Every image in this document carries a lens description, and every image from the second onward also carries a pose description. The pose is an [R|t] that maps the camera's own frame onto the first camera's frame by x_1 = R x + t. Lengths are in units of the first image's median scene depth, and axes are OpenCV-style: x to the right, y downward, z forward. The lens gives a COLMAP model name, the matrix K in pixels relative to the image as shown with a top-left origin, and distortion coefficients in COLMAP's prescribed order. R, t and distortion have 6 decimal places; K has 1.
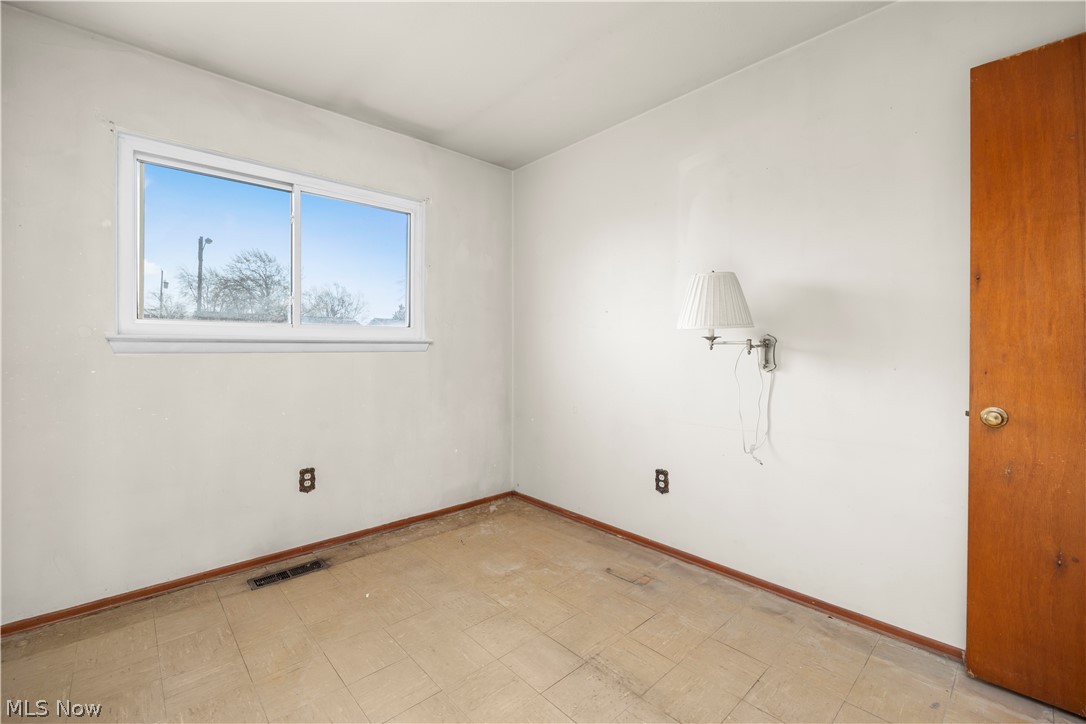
lens RADIAL K [[461.1, 0, 540.4], [0, 461.1, 352.3], [0, 0, 1]] dist [0.000294, -0.000175]
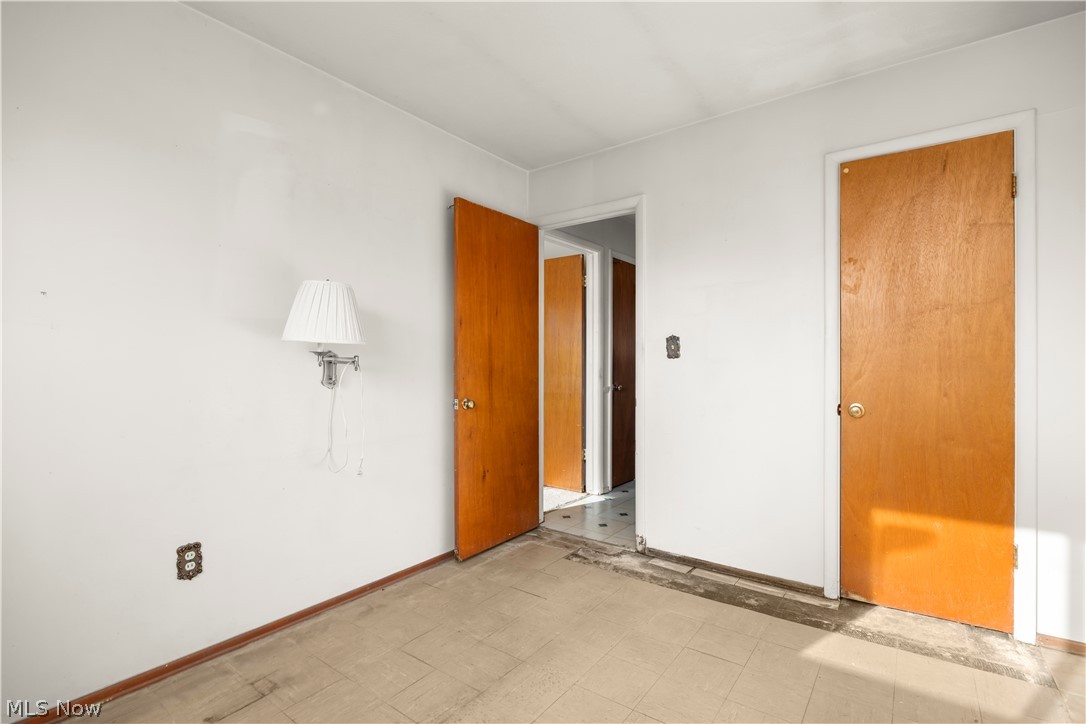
lens RADIAL K [[513.2, 0, 542.2], [0, 513.2, 365.9], [0, 0, 1]] dist [-0.004266, 0.000092]
pose [[-0.189937, 0.000159, 0.981796, -0.689512], [0.007876, 0.999968, 0.001362, -0.003066], [-0.981765, 0.007992, -0.189932, 0.771231]]
